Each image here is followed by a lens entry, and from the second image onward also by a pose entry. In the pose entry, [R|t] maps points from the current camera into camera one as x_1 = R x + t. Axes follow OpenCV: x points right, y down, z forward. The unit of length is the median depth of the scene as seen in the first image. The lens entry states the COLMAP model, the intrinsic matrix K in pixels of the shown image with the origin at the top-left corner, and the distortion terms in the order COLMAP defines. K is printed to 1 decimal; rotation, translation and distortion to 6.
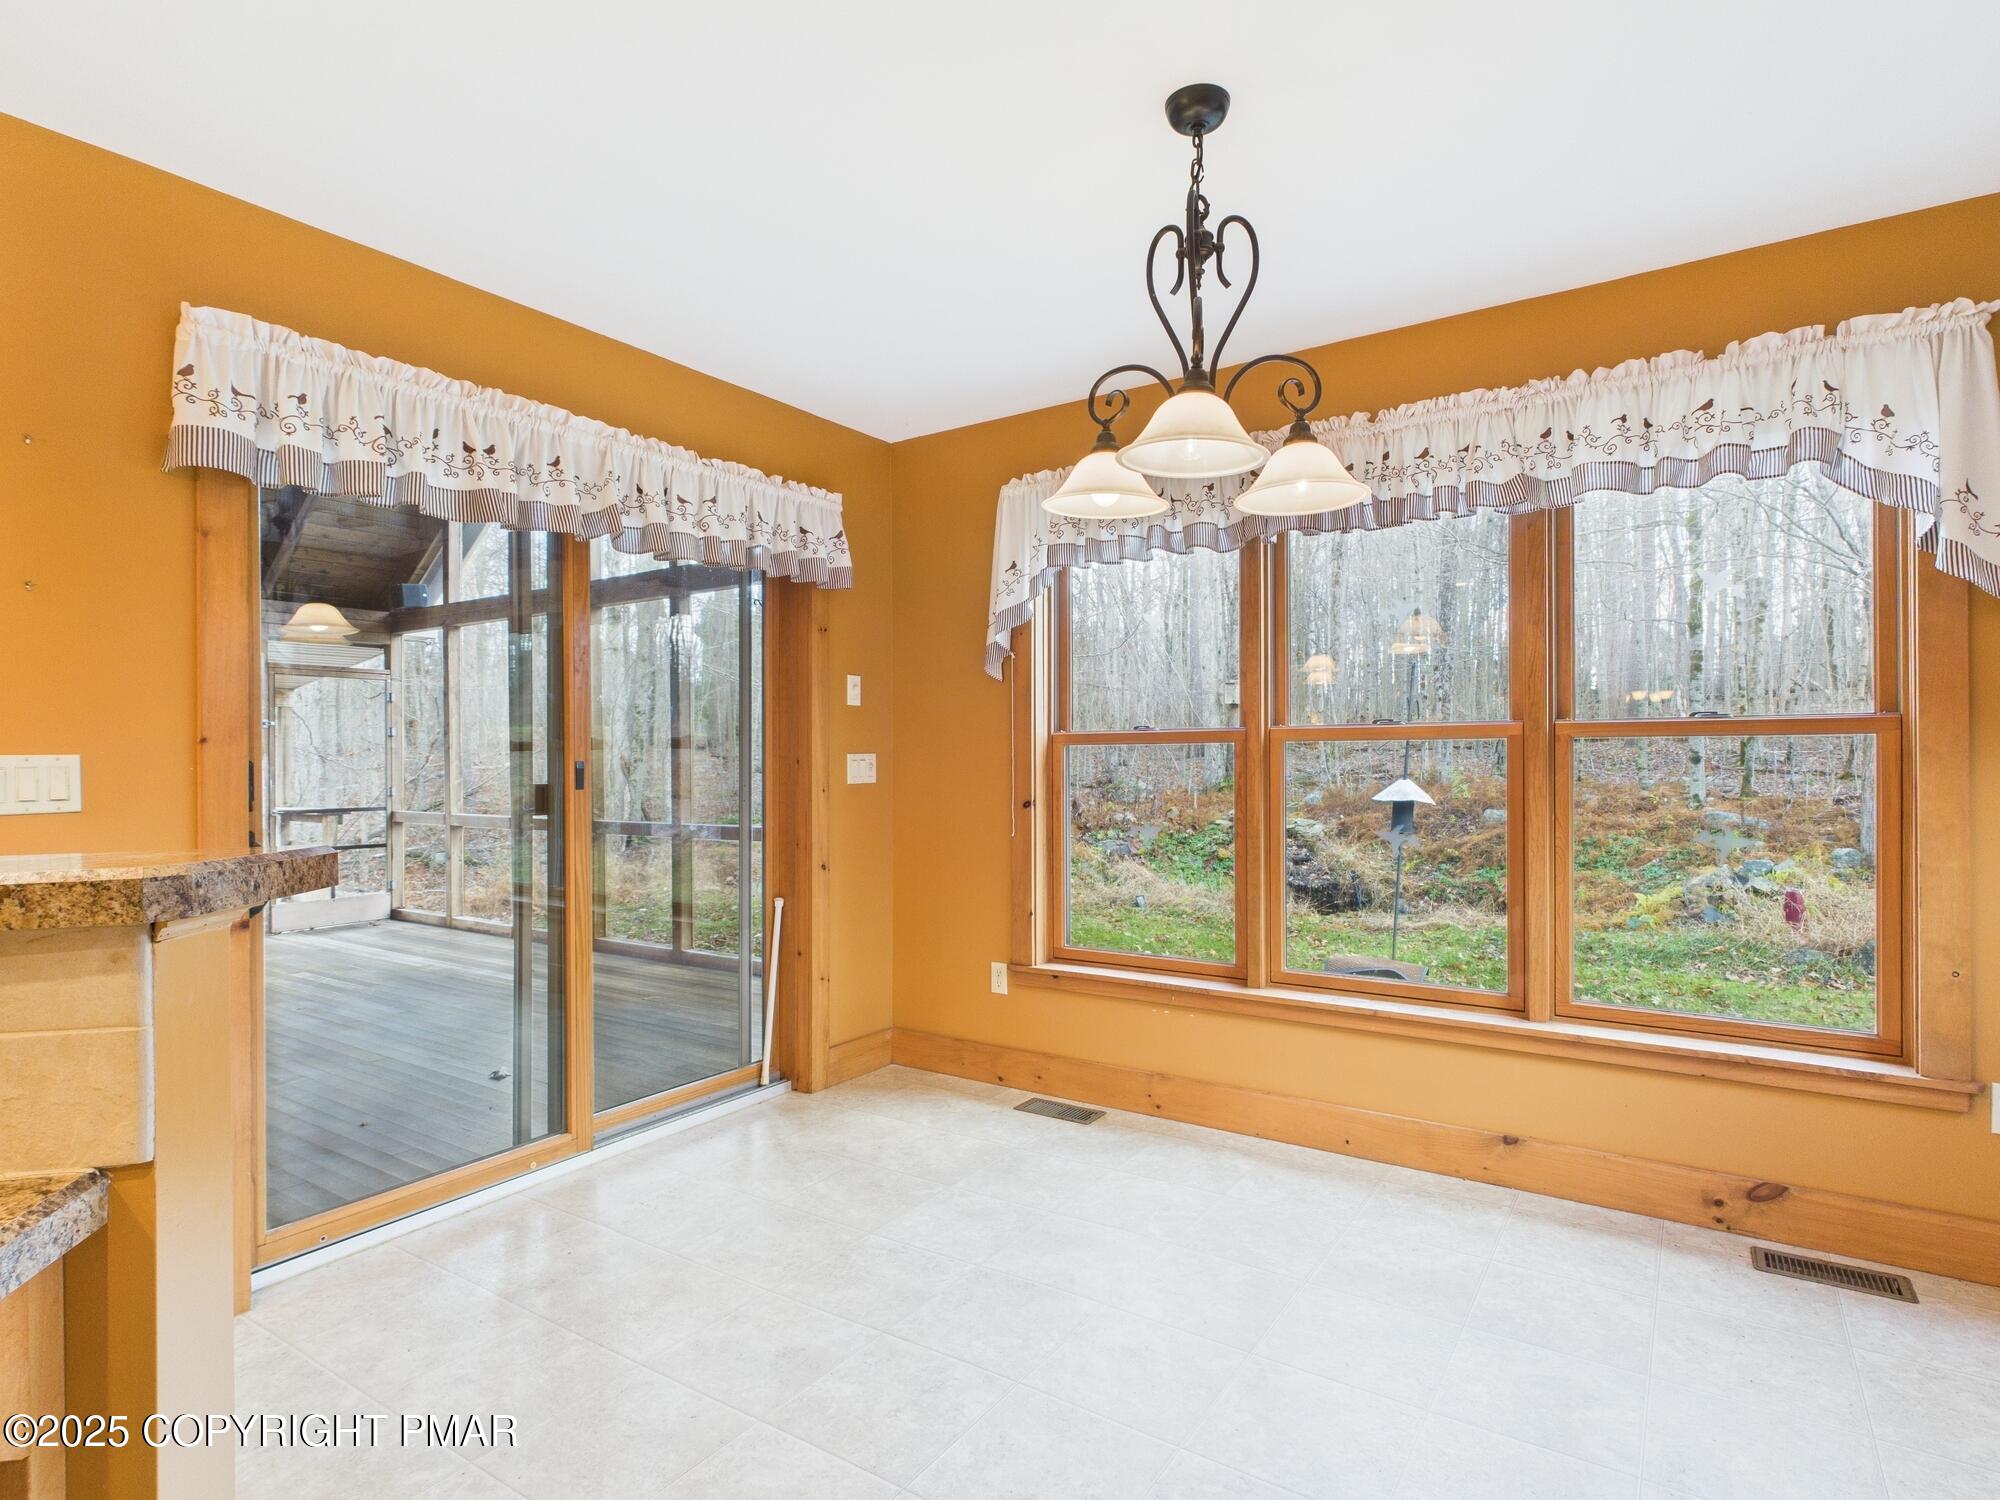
lens RADIAL K [[1059.9, 0, 996.1], [0, 1059.9, 741.5], [0, 0, 1]] dist [0.002393, 0.000108]
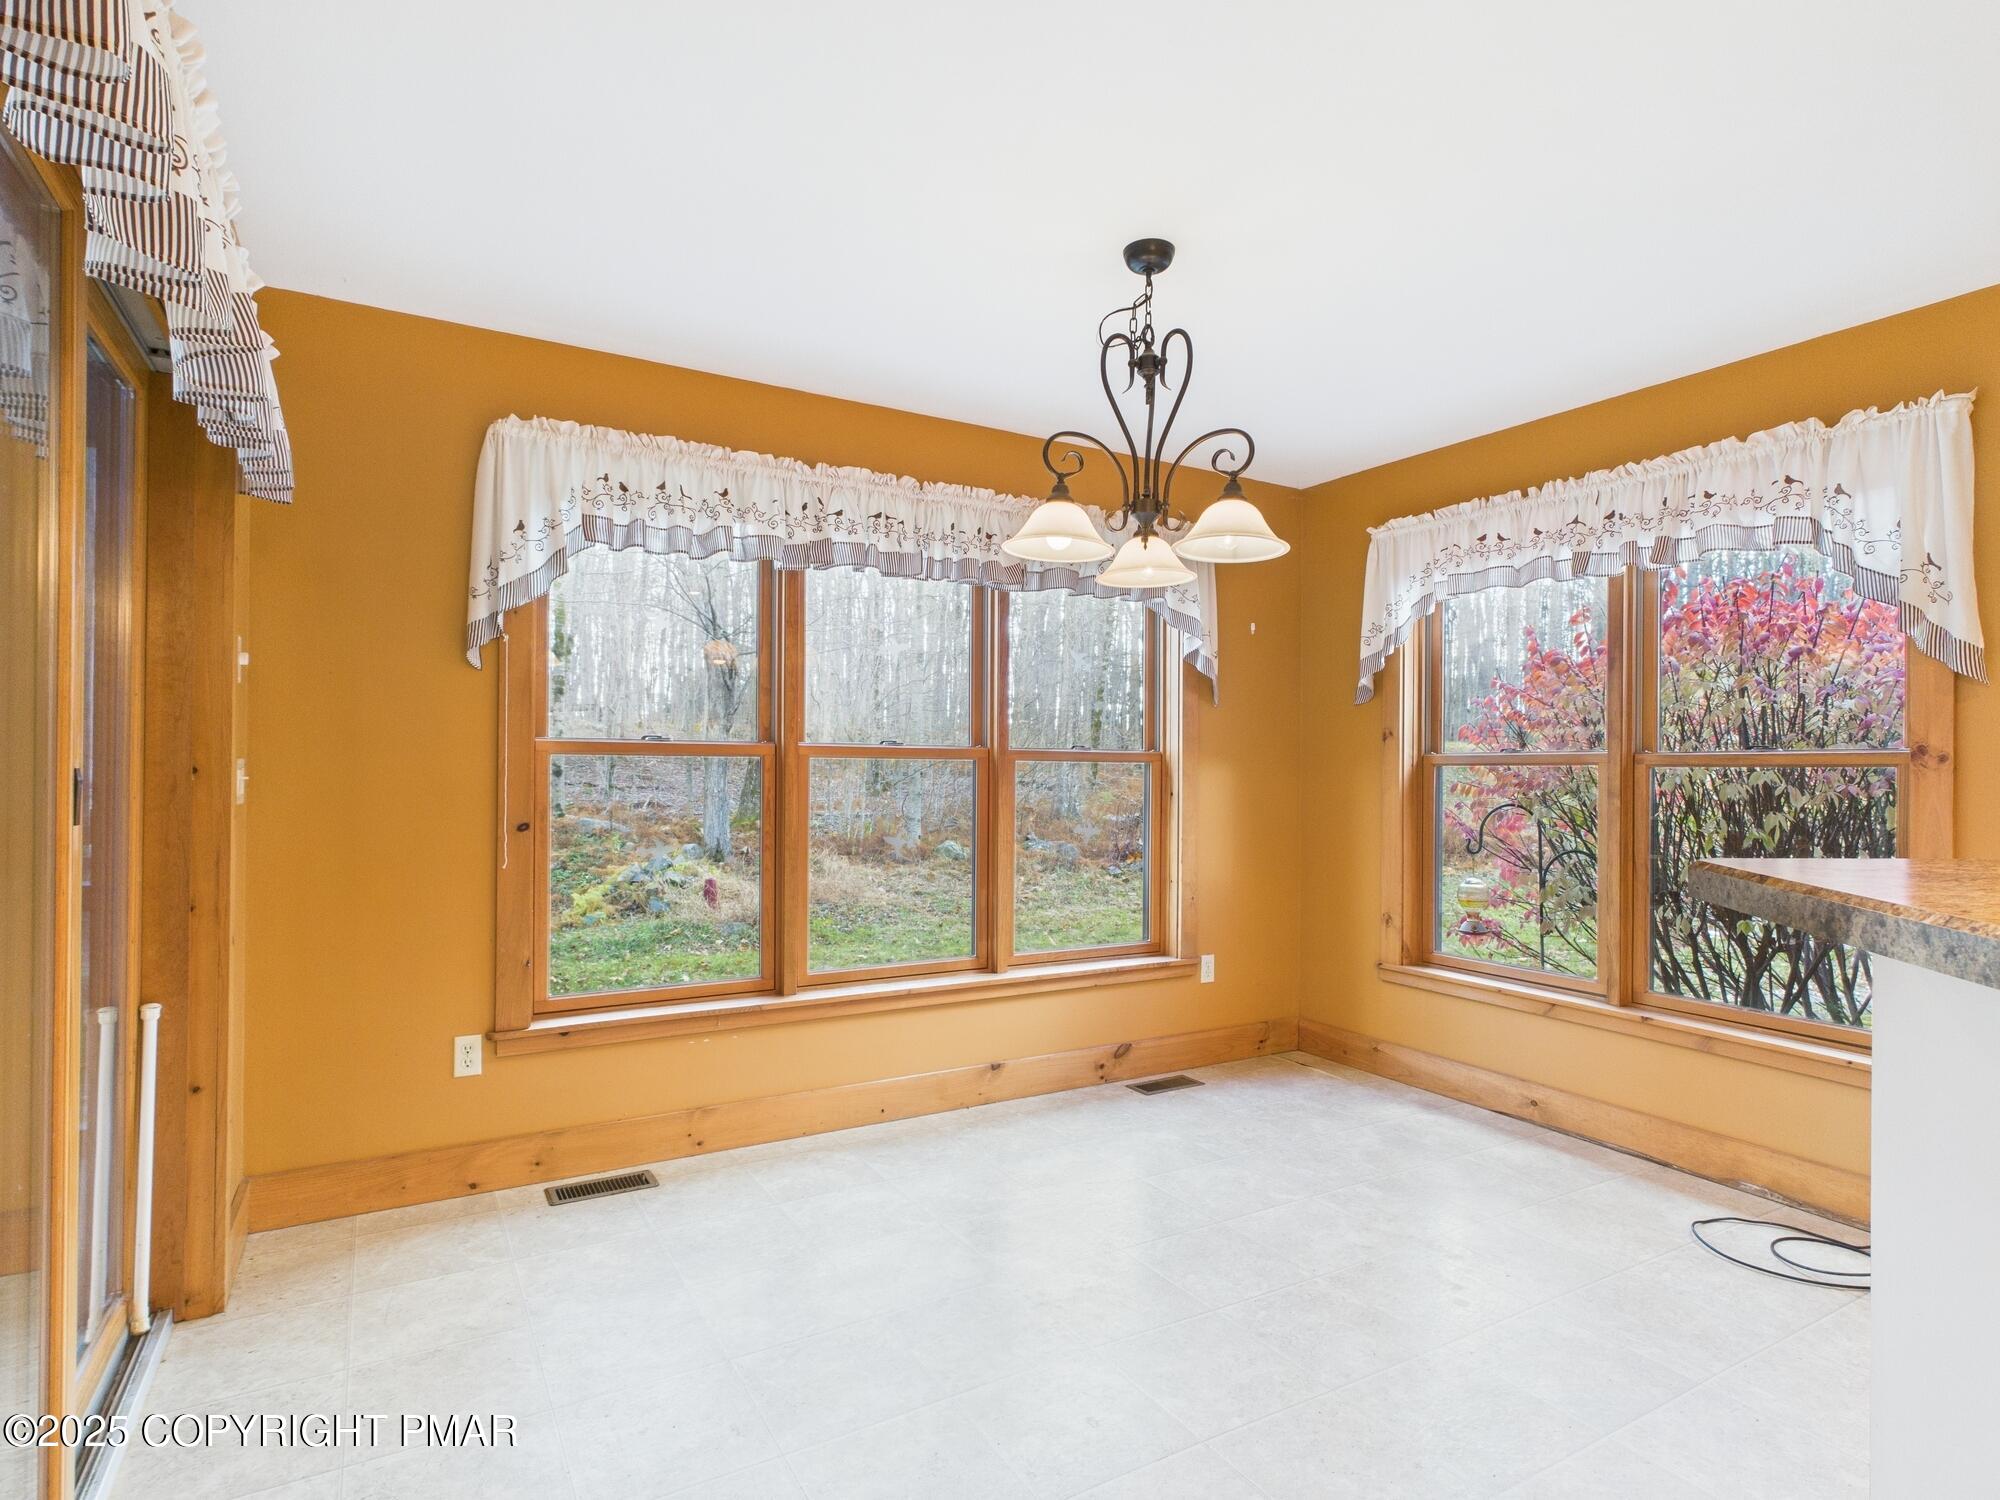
lens RADIAL K [[1067.0, 0, 1000.0], [0, 1067.0, 750.0], [0, 0, 1]] dist [-0.001000, 0.000611]
pose [[0.429824, 0.027786, 0.902485, -0.677783], [-0.024878, 0.999511, -0.018925, 0.009268], [-0.902570, -0.014317, 0.430305, 0.411302]]
